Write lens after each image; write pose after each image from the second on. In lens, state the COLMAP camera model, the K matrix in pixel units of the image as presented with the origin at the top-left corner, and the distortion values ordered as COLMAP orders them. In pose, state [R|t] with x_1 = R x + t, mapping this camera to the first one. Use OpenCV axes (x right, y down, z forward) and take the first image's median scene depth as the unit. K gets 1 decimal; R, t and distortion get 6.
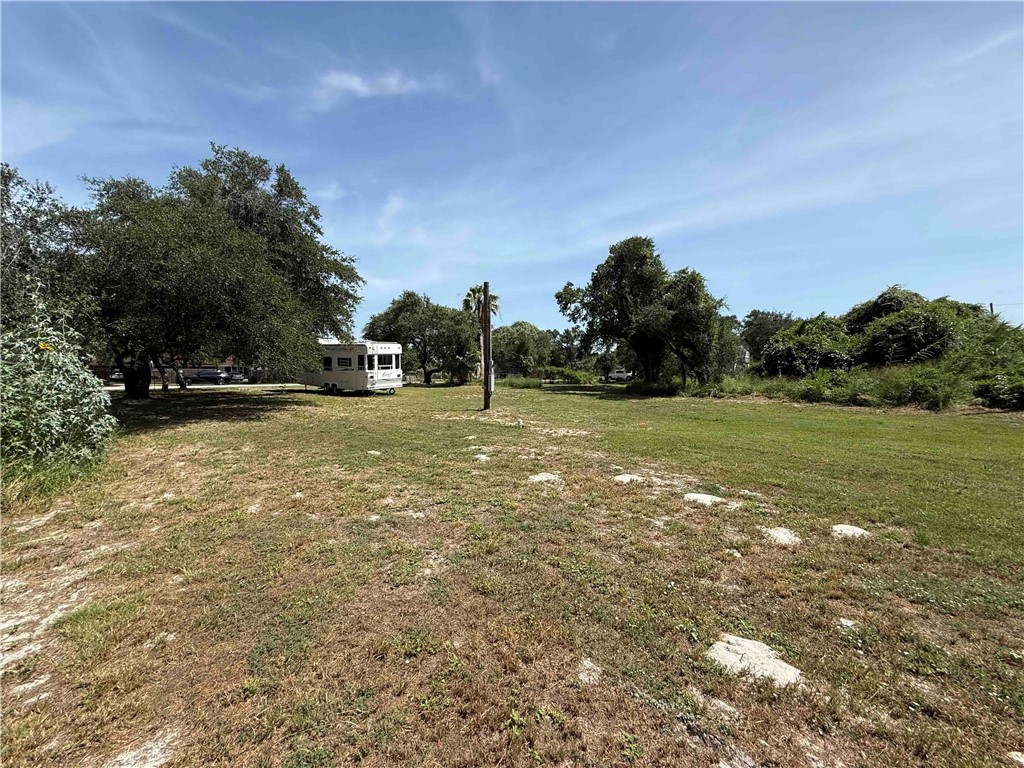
lens RADIAL K [[406.4, 0, 506.4], [0, 406.4, 377.5], [0, 0, 1]] dist [0.000115, 0.000549]
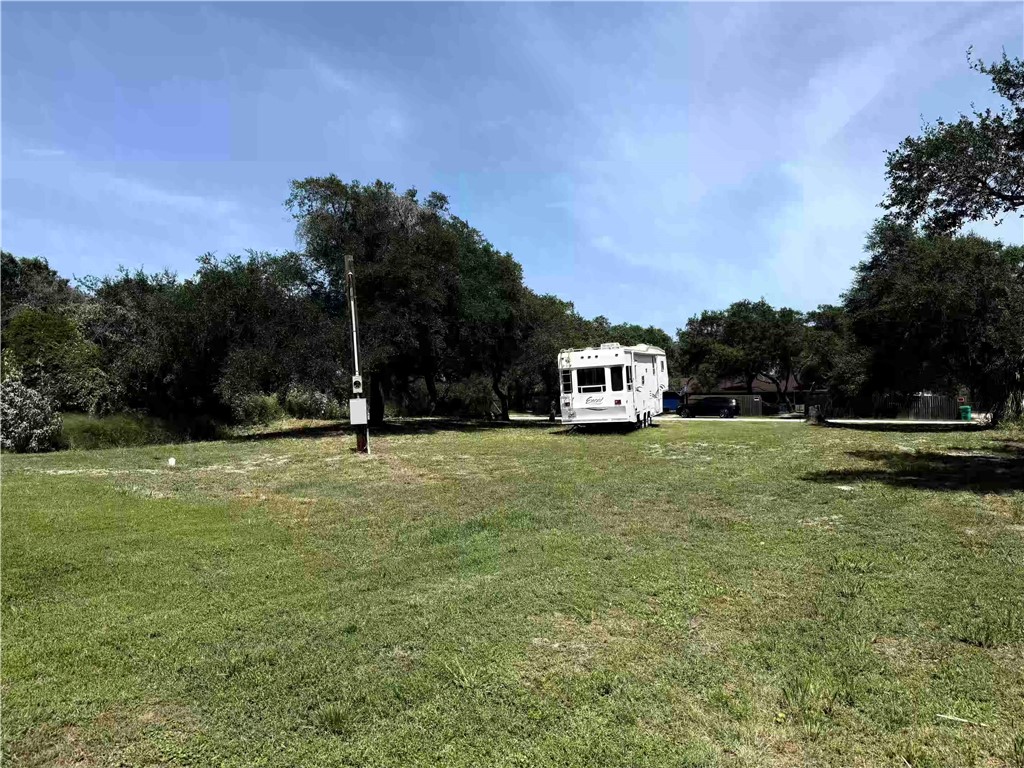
lens RADIAL K [[717.0, 0, 508.1], [0, 717.0, 388.3], [0, 0, 1]] dist [0.047029, -0.058164]
pose [[0.273963, -0.020677, -0.961518, 0.689875], [-0.009472, 0.999662, -0.024196, 0.001617], [0.961693, 0.015737, 0.273675, 0.566815]]
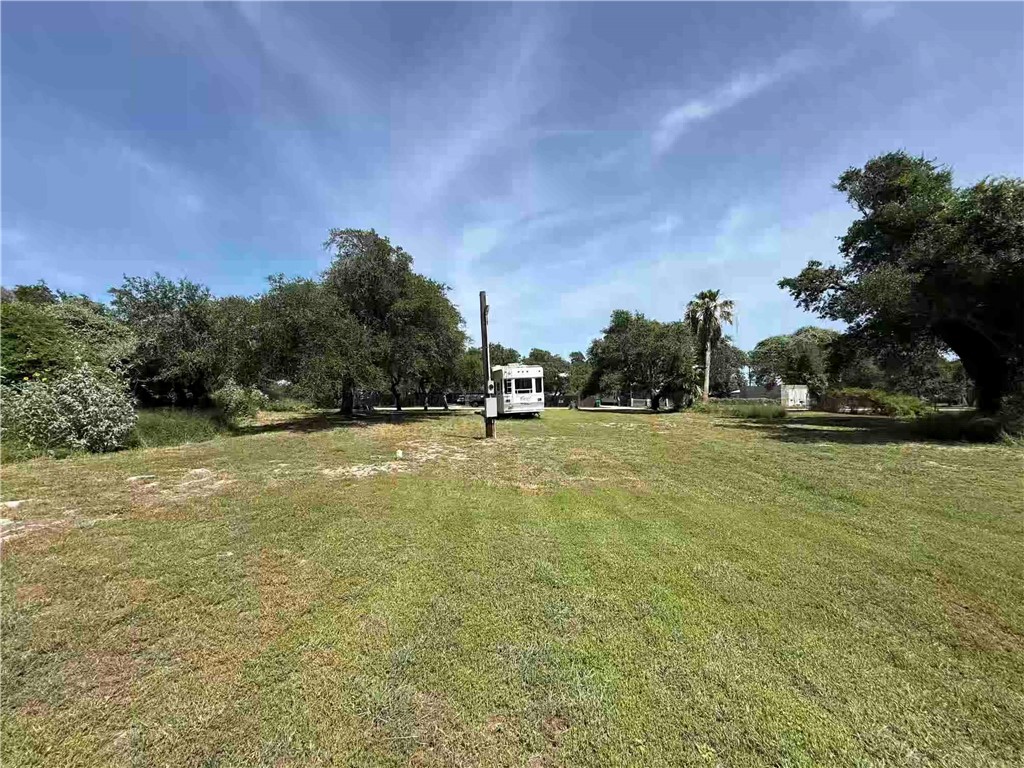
lens RADIAL K [[406.4, 0, 507.0], [0, 406.4, 380.0], [0, 0, 1]] dist [0.000115, 0.000549]
pose [[0.709221, -0.031426, -0.704285, 0.367386], [-0.008896, 0.998527, -0.053514, 0.001345], [0.704930, 0.044219, 0.707897, 0.256041]]
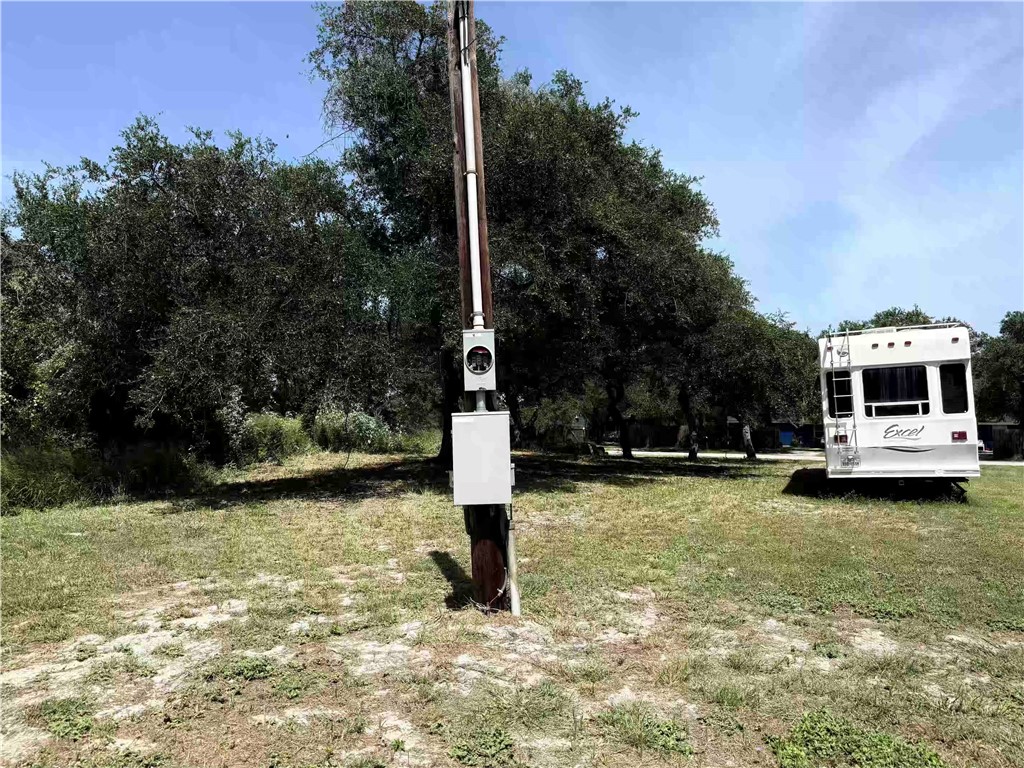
lens RADIAL K [[717.0, 0, 513.6], [0, 717.0, 373.6], [0, 0, 1]] dist [0.047029, -0.058164]
pose [[0.216729, -0.076539, -0.973227, 0.167337], [-0.025424, 0.996141, -0.084002, 0.002028], [0.975901, 0.042949, 0.213947, 0.584740]]
